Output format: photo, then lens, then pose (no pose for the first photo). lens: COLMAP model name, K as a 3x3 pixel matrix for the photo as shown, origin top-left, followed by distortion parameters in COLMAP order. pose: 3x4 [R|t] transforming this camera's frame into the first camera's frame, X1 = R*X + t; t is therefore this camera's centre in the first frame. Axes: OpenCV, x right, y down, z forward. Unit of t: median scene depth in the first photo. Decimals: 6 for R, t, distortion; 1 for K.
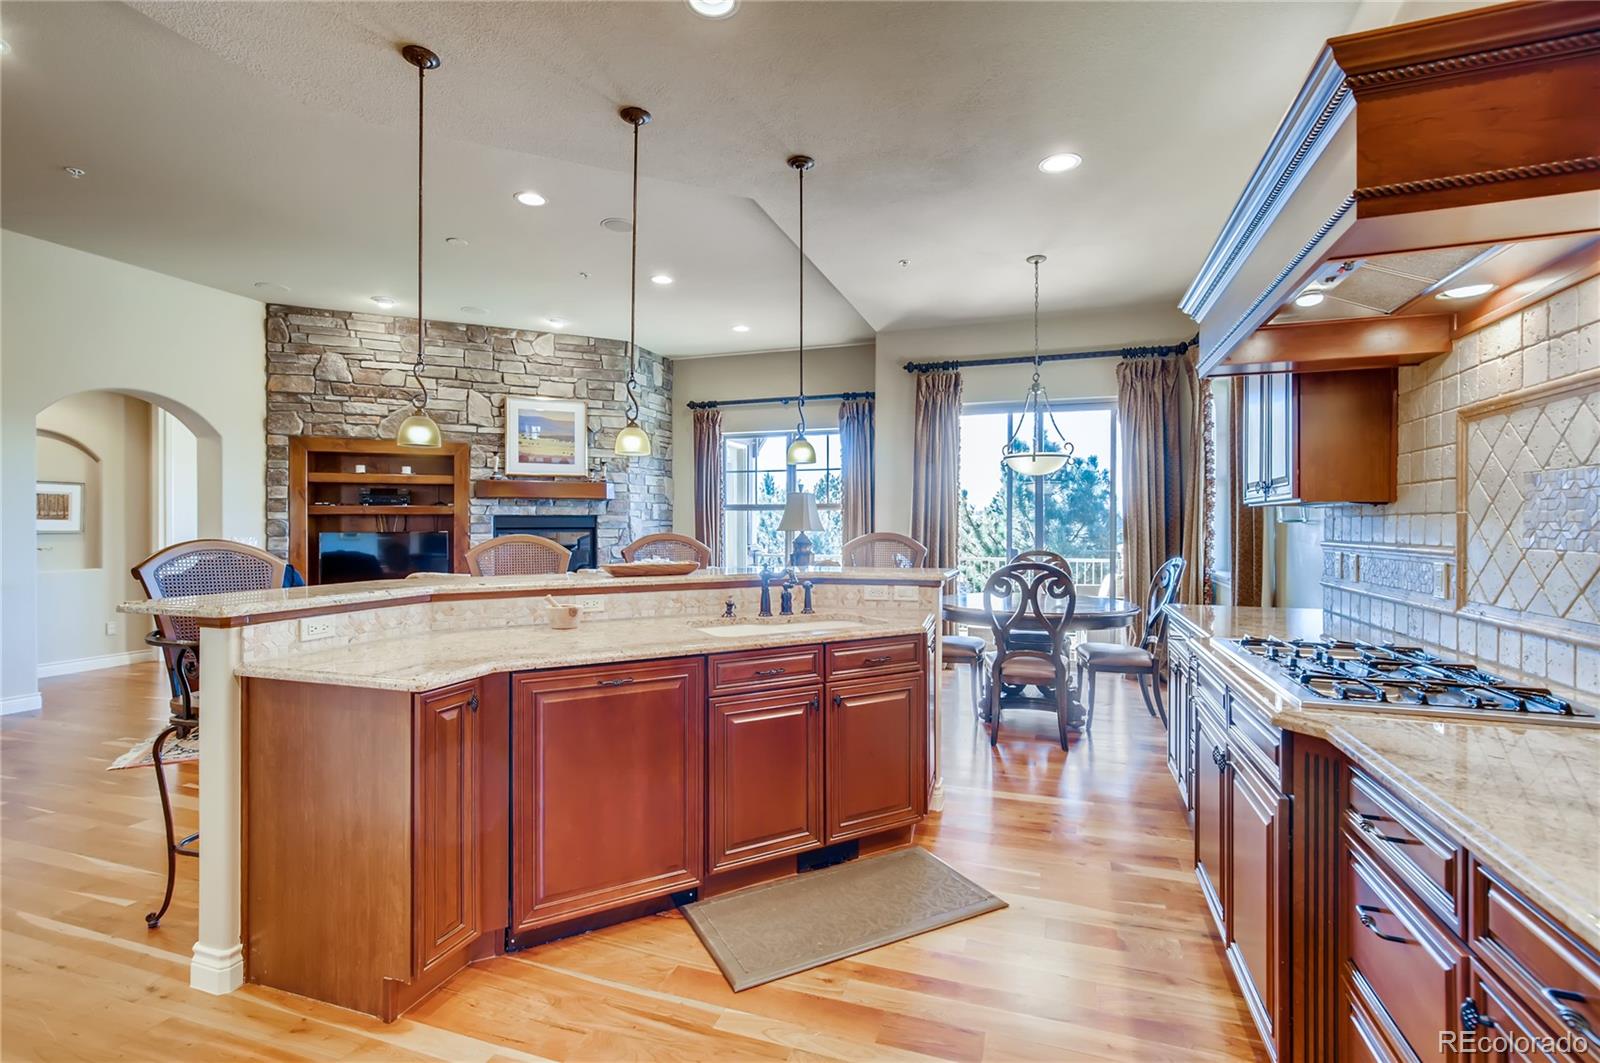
lens RADIAL K [[723.7, 0, 800.0], [0, 723.7, 531.5], [0, 0, 1]] dist [-0.001307, 0.000132]
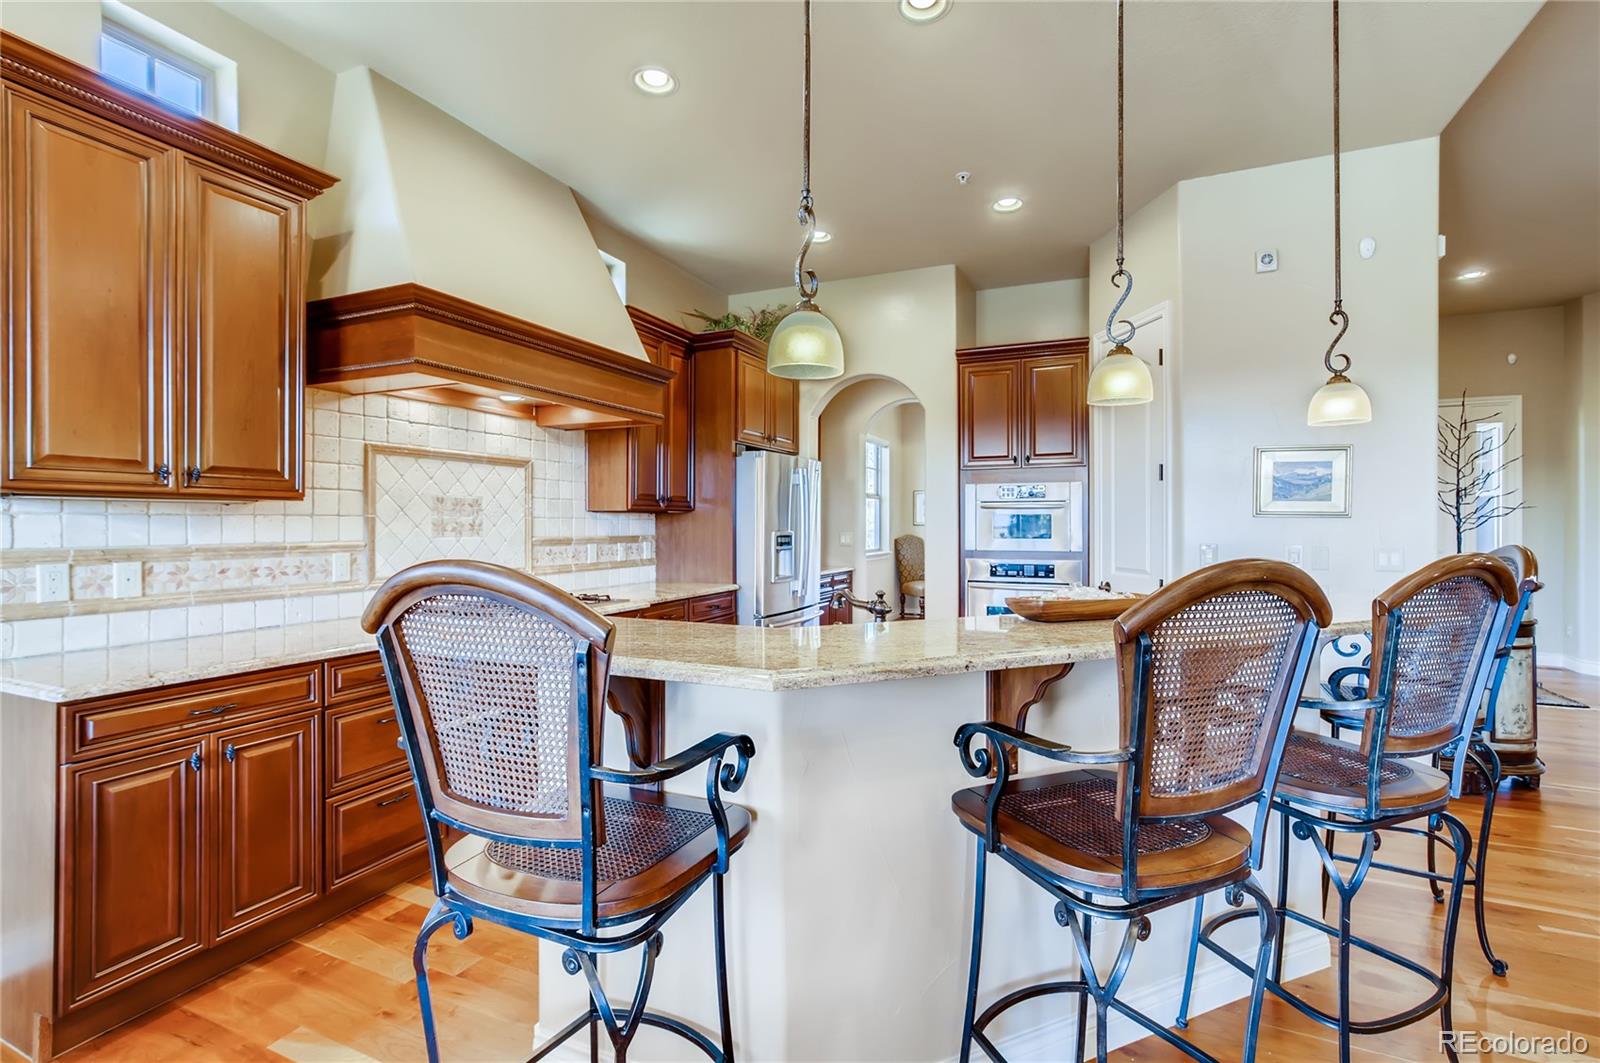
lens RADIAL K [[723.7, 0, 800.0], [0, 723.7, 531.5], [0, 0, 1]] dist [-0.001307, 0.000132]
pose [[-0.996375, -0.003774, 0.084988, -0.013363], [-0.001879, 0.999748, 0.022367, -0.008063], [-0.085051, 0.022126, -0.996131, 0.669726]]
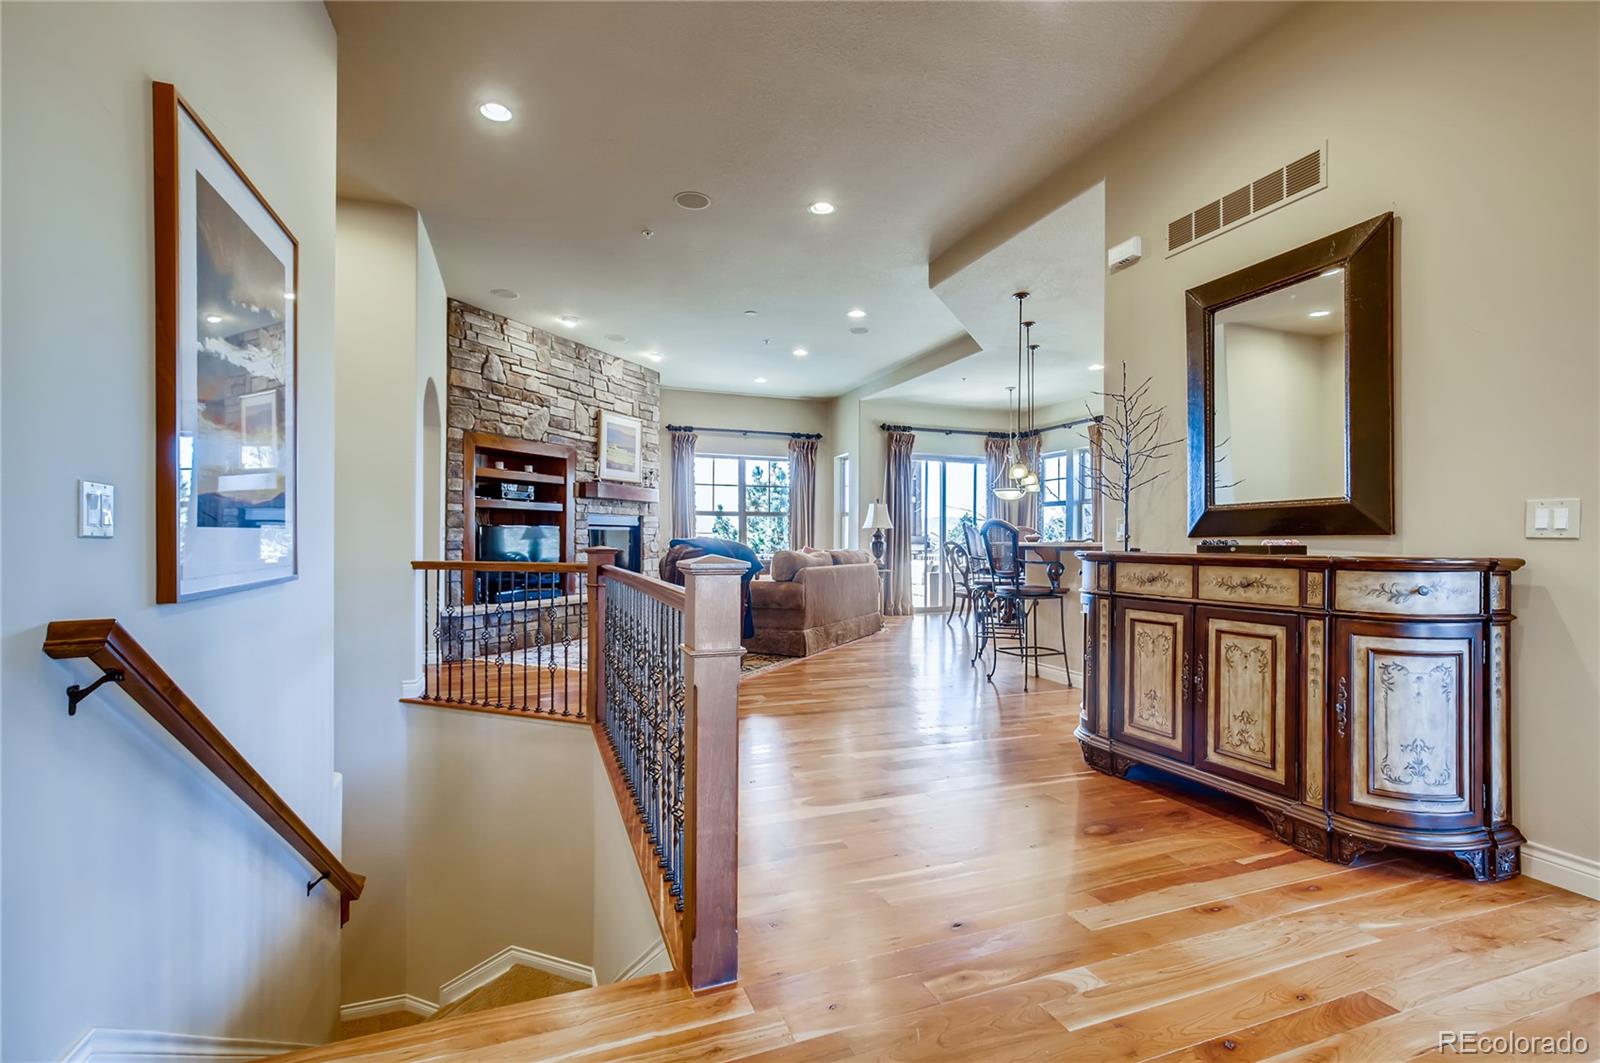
lens RADIAL K [[737.4, 0, 803.0], [0, 737.4, 539.7], [0, 0, 1]] dist [-0.000576, -0.000580]
pose [[0.762029, 0.005488, 0.647519, -0.915133], [0.003393, 0.999917, -0.012468, 0.034359], [-0.647534, 0.011698, 0.761947, -0.095681]]
